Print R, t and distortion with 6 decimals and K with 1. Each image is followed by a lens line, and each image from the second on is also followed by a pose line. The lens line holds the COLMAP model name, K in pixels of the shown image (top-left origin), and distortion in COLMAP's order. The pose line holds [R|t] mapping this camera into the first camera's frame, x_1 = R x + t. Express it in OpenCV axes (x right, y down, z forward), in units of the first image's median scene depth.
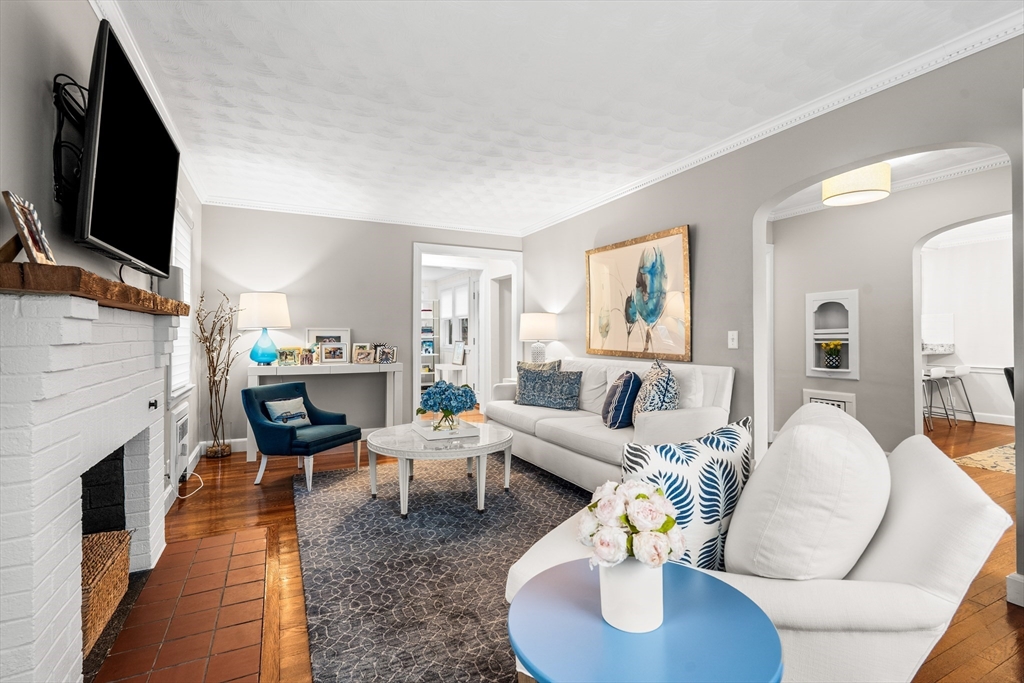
lens RADIAL K [[474.3, 0, 509.6], [0, 474.3, 335.3], [0, 0, 1]] dist [0.001139, 0.000456]
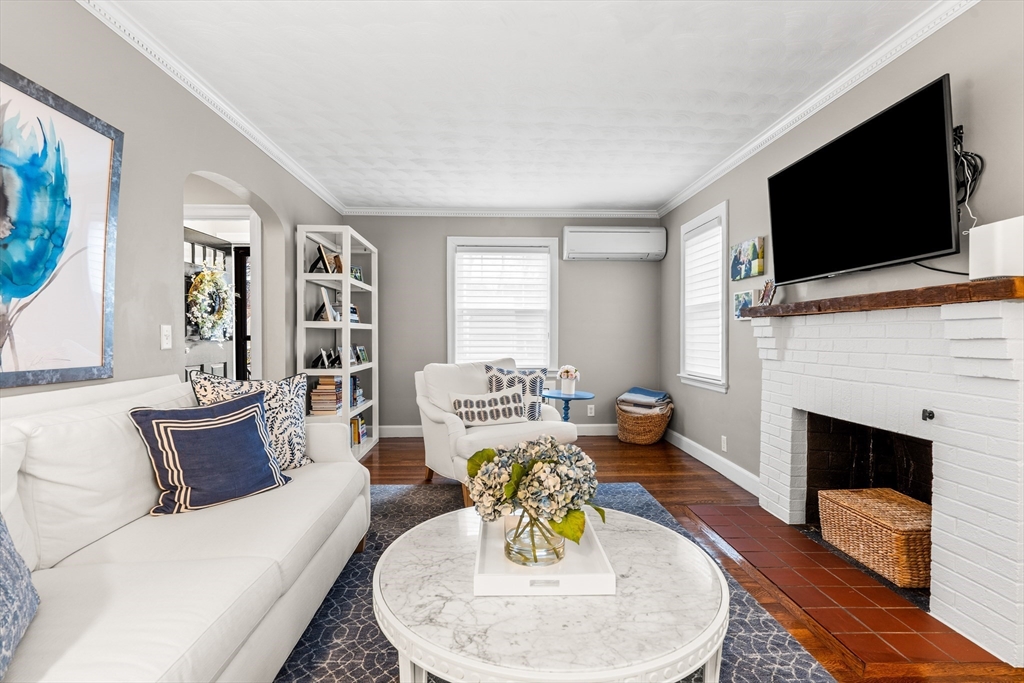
lens RADIAL K [[475.3, 0, 506.1], [0, 475.3, 339.5], [0, 0, 1]] dist [-0.004581, 0.000357]
pose [[-0.911759, -0.000673, 0.410725, -0.248400], [0.000849, 0.999993, 0.003524, 0.009051], [-0.410725, 0.003562, -0.911752, 1.206859]]
